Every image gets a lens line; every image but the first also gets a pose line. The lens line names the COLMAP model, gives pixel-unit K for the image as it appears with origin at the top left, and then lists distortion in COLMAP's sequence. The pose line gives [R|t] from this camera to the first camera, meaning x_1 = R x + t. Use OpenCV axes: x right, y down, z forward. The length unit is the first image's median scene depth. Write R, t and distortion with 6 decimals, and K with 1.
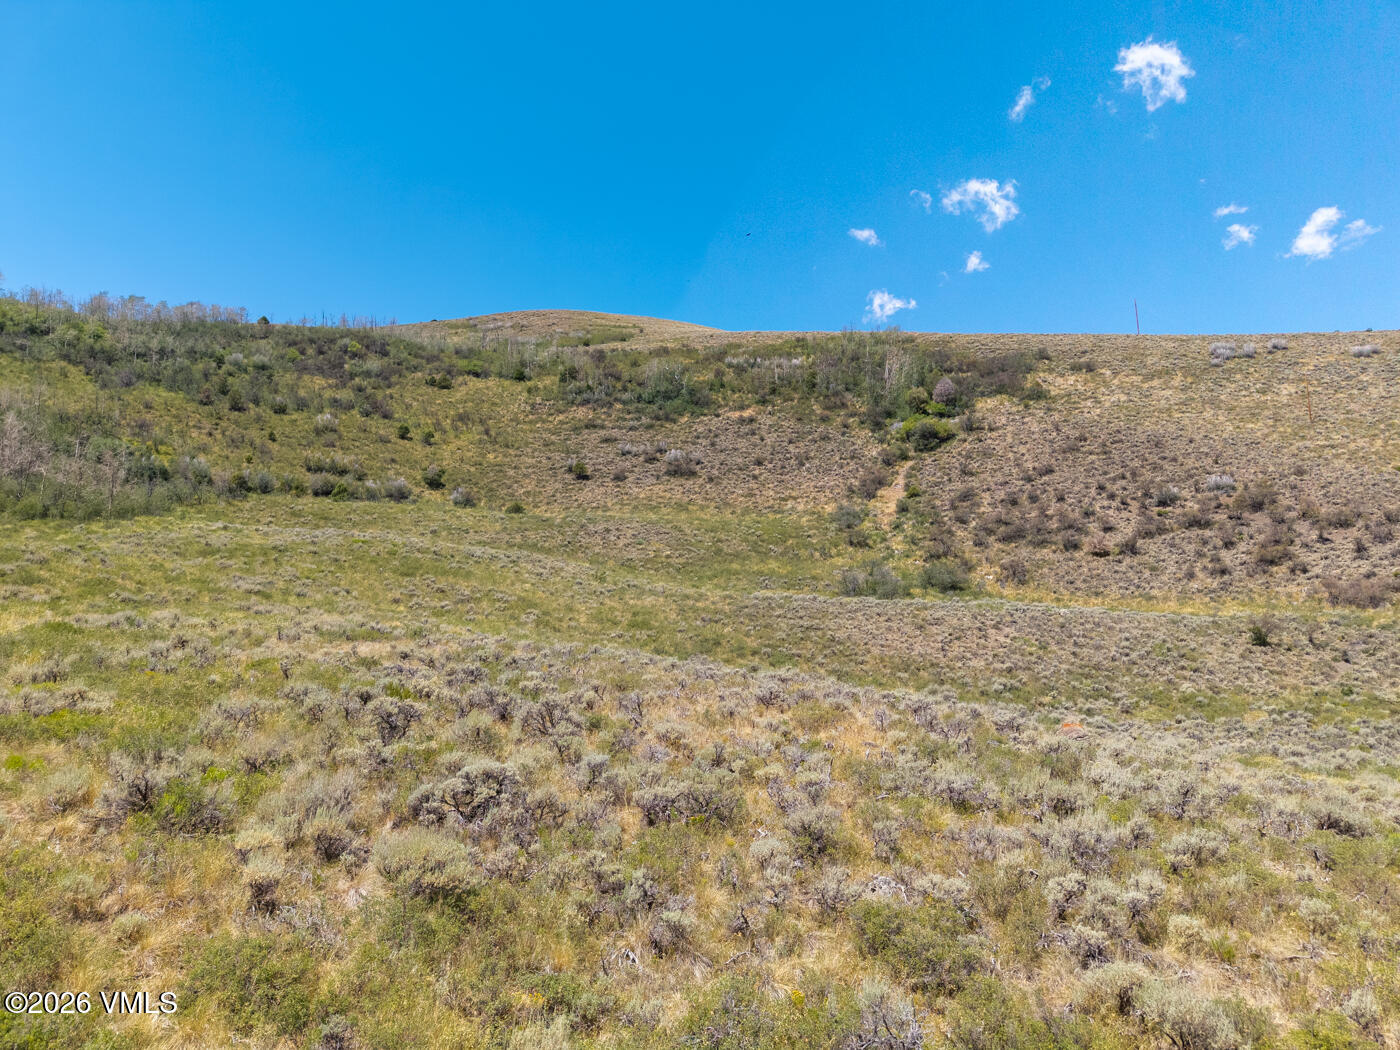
lens RADIAL K [[954.0, 0, 710.3], [0, 954.0, 530.9], [0, 0, 1]] dist [0.030773, -0.020664]
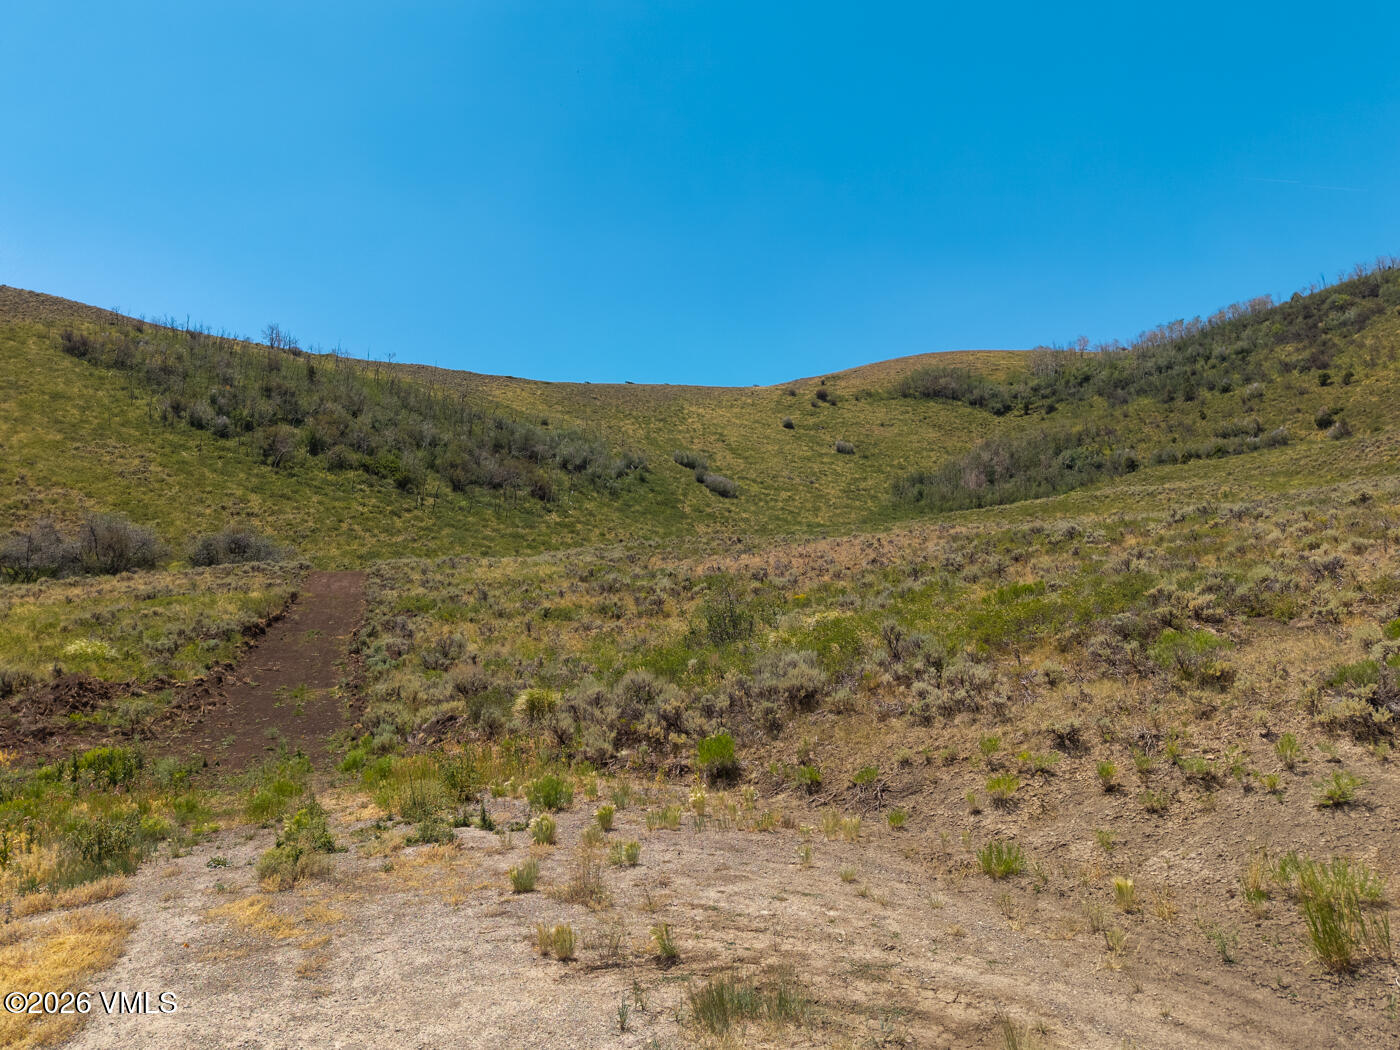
lens RADIAL K [[954.0, 0, 705.4], [0, 954.0, 517.8], [0, 0, 1]] dist [0.030773, -0.020664]
pose [[0.321641, -0.136249, -0.937007, 0.541904], [0.141370, 0.985411, -0.094760, 0.066518], [0.936249, -0.101986, 0.336210, -0.042154]]
